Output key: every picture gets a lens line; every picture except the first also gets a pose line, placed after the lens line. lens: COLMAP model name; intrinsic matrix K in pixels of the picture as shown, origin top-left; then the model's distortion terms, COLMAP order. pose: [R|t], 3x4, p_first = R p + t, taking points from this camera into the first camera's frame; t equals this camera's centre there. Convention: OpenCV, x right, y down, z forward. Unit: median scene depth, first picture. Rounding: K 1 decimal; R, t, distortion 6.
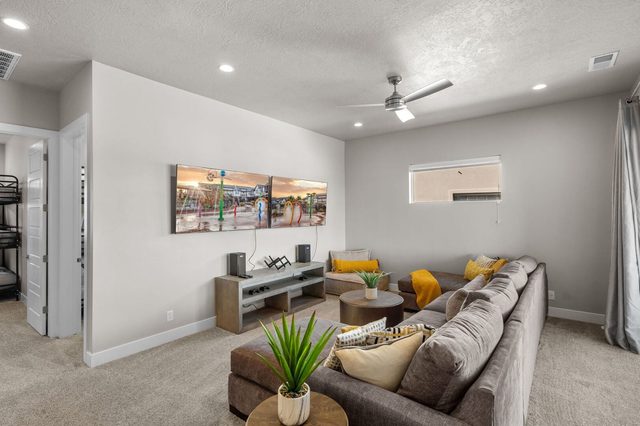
lens RADIAL K [[302.7, 0, 321.8], [0, 302.7, 208.8], [0, 0, 1]] dist [0.001087, 0.000226]
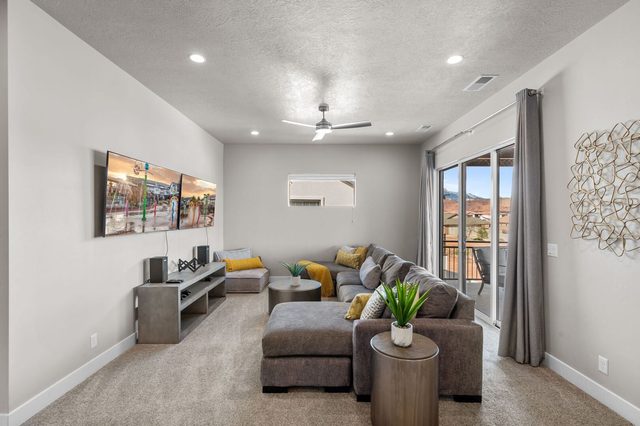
lens RADIAL K [[291.1, 0, 320.0], [0, 291.1, 213.0], [0, 0, 1]] dist [-0.000040, 0.000011]
pose [[0.790053, 0.010940, 0.612941, -0.446398], [-0.011047, 0.999932, -0.003607, 0.013841], [-0.612939, -0.003922, 0.790121, 0.031585]]
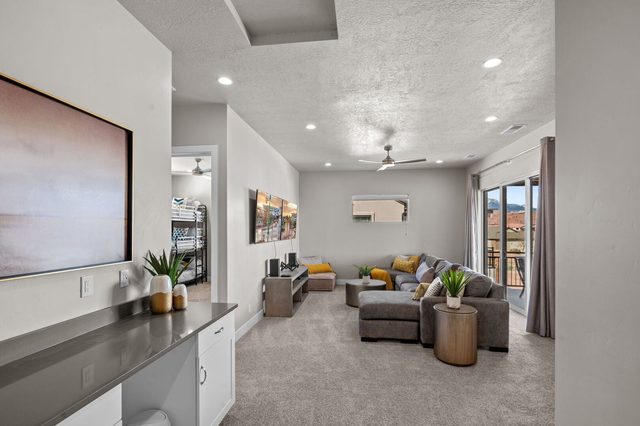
lens RADIAL K [[289.7, 0, 321.4], [0, 289.7, 227.6], [0, 0, 1]] dist [-0.001285, -0.000161]
pose [[0.865362, 0.005105, 0.501121, -0.755327], [-0.006512, 0.999978, 0.001058, 0.009630], [-0.501105, -0.004179, 0.865377, -0.176577]]
